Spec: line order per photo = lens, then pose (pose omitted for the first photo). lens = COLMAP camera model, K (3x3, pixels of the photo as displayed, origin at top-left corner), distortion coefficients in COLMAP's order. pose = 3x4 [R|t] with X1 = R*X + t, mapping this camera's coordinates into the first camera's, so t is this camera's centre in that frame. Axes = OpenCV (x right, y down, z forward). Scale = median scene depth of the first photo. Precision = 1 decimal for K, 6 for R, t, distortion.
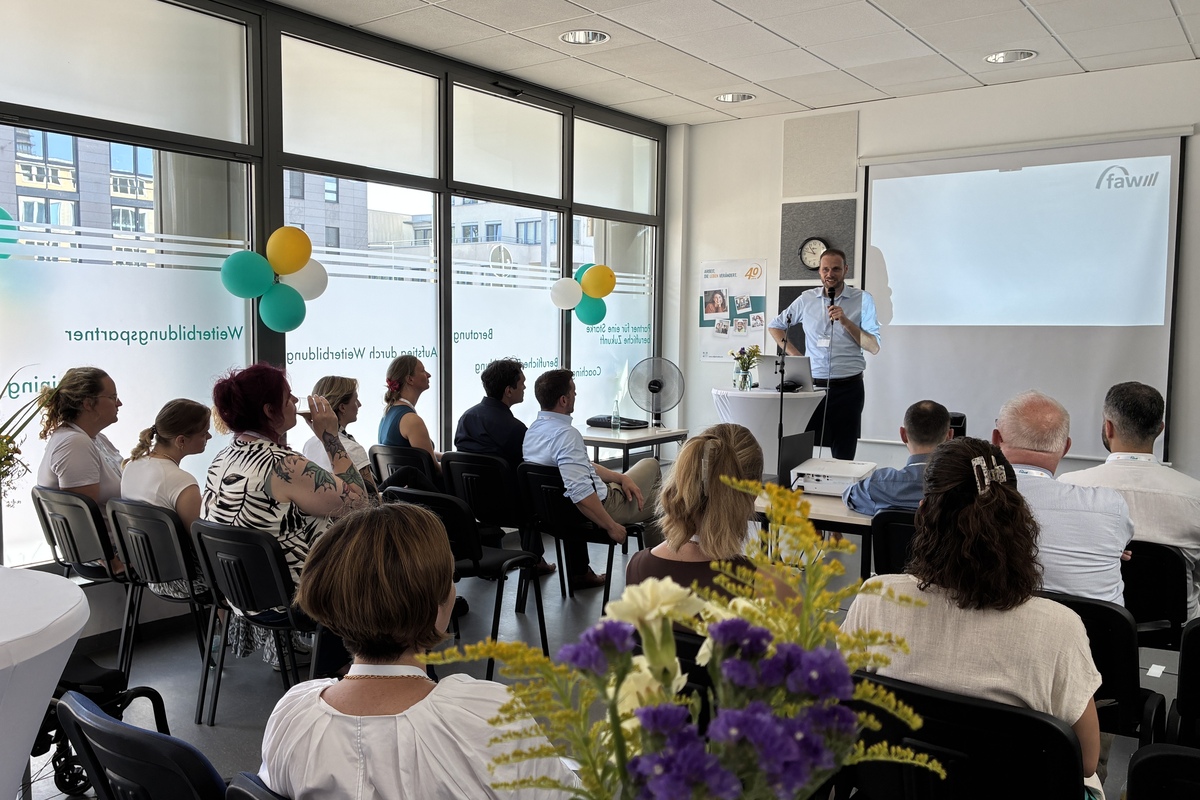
lens RADIAL K [[1048.1, 0, 571.2], [0, 1048.1, 402.9], [0, 0, 1]] dist [0.074507, -0.058621]
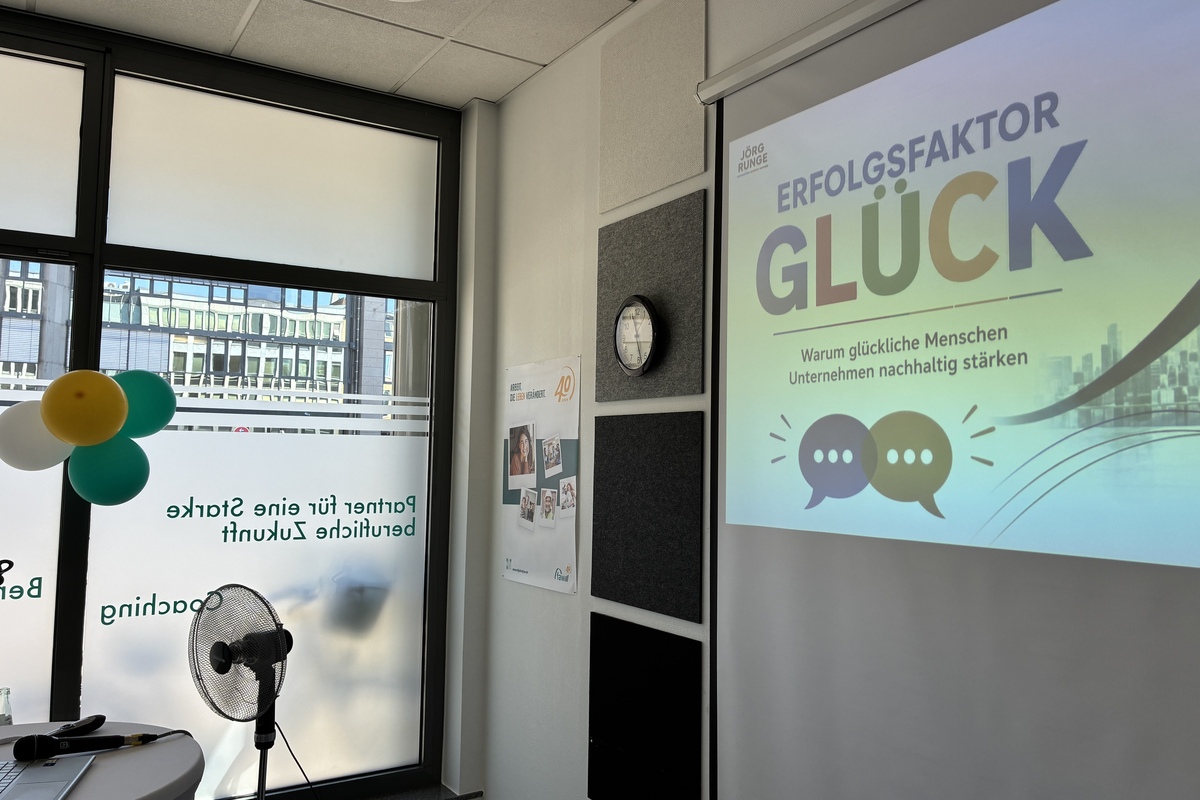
lens RADIAL K [[953.7, 0, 635.0], [0, 953.7, 391.1], [0, 0, 1]] dist [0.064916, -0.077077]
pose [[0.937177, -0.022834, -0.348105, 0.373241], [-0.029752, 0.988988, -0.144971, -0.069667], [0.347583, 0.146220, 0.926178, 0.690042]]
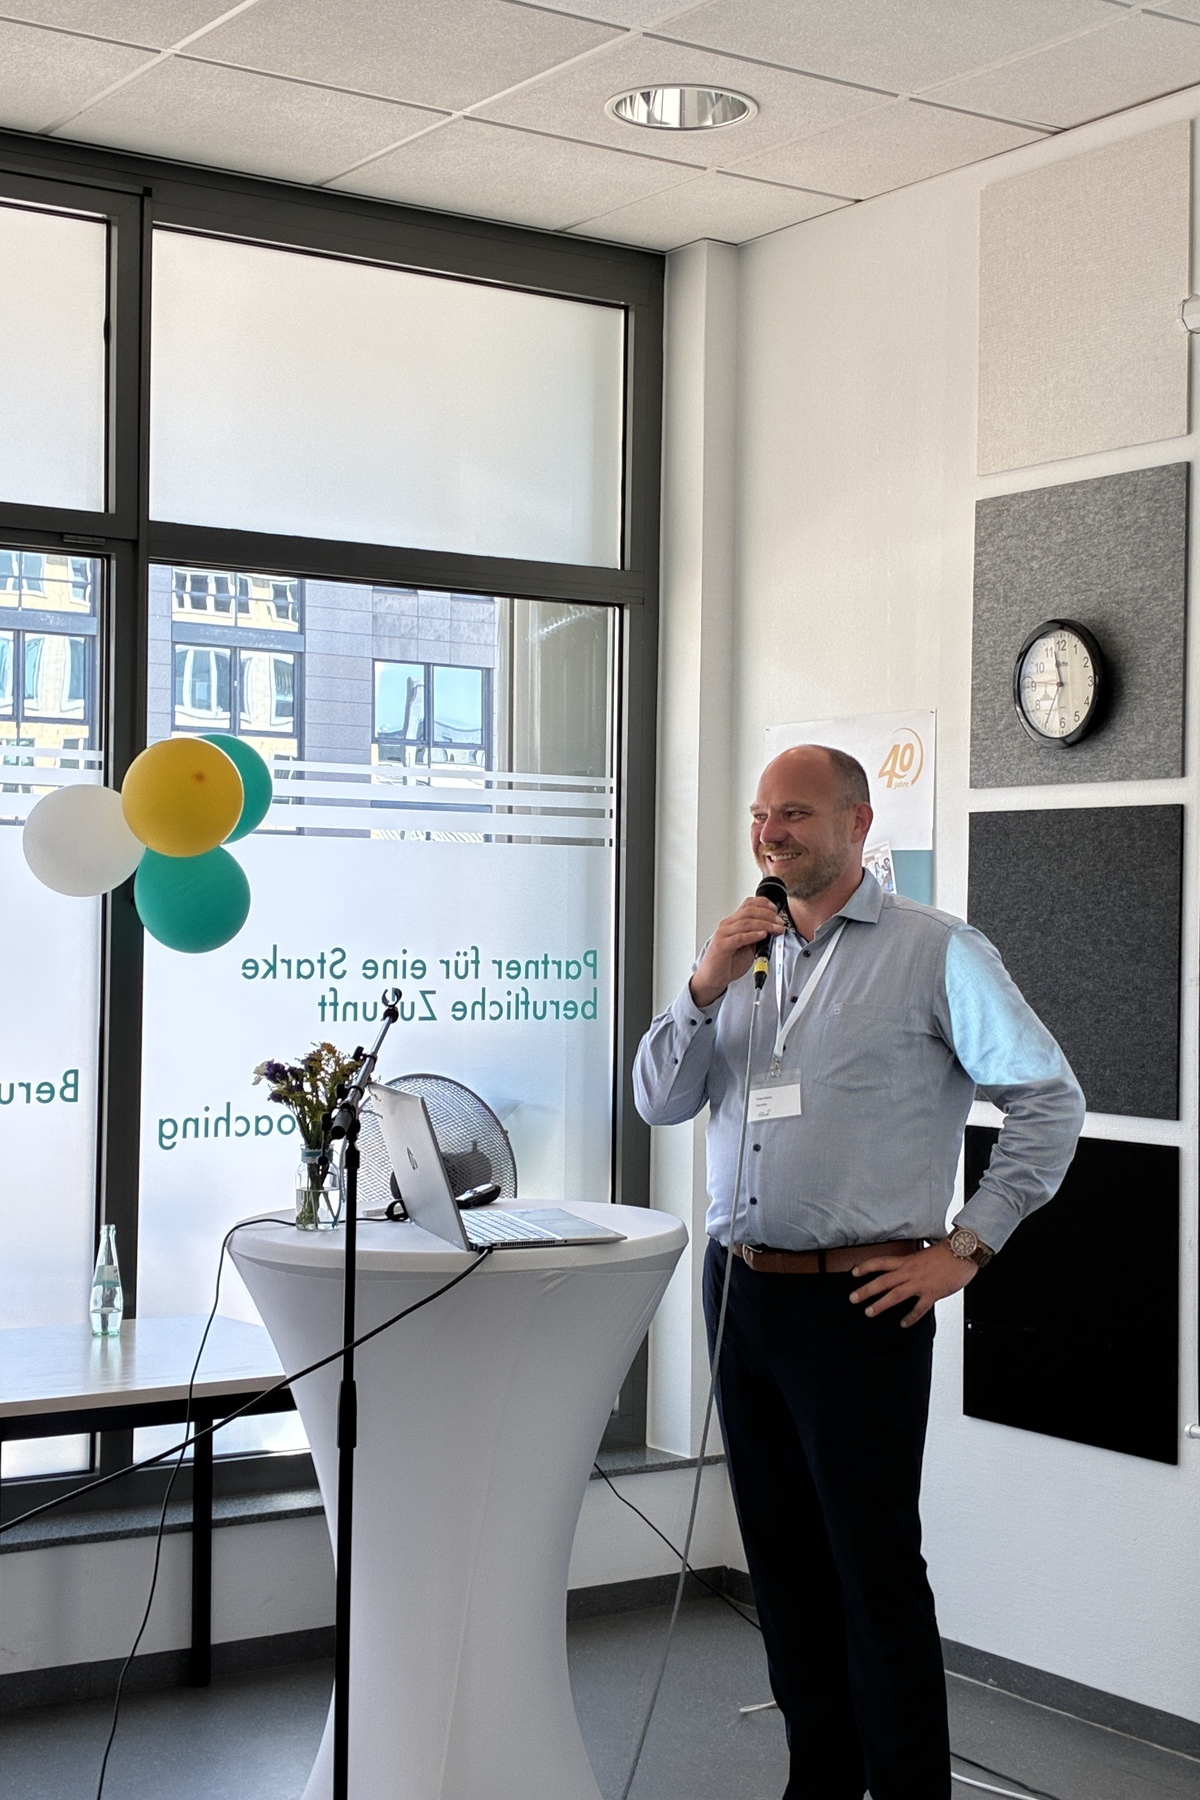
lens RADIAL K [[2702.5, 0, 630.0], [0, 2702.5, 898.7], [0, 0, 1]] dist [0.106660, 0.000000]
pose [[0.942318, -0.001178, -0.334717, 0.368299], [-0.029225, 0.995885, -0.085782, -0.030700], [0.333441, 0.090616, 0.938406, 0.363771]]
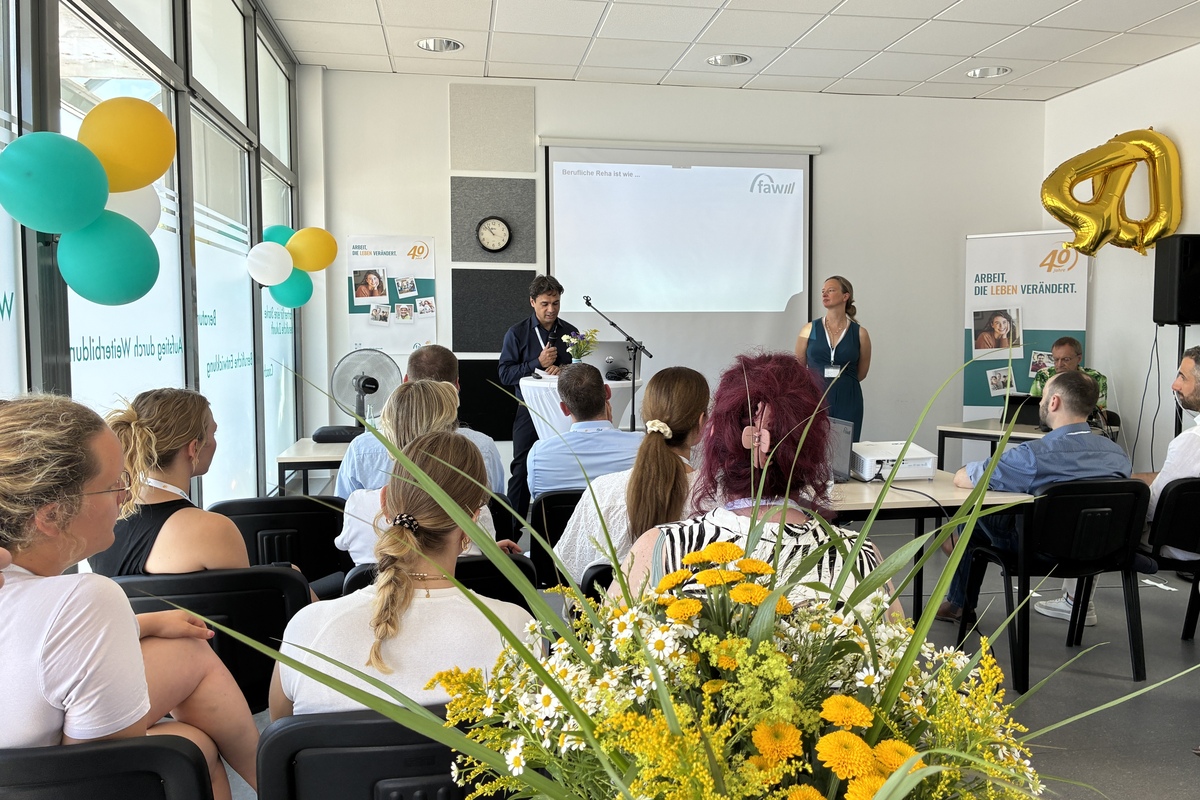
lens RADIAL K [[953.7, 0, 625.1], [0, 953.7, 392.8], [0, 0, 1]] dist [0.064916, -0.077077]
pose [[0.685931, -0.064236, 0.724826, -0.323765], [0.057227, 0.997773, 0.034270, -0.025392], [-0.725413, 0.017973, 0.688079, 0.352359]]
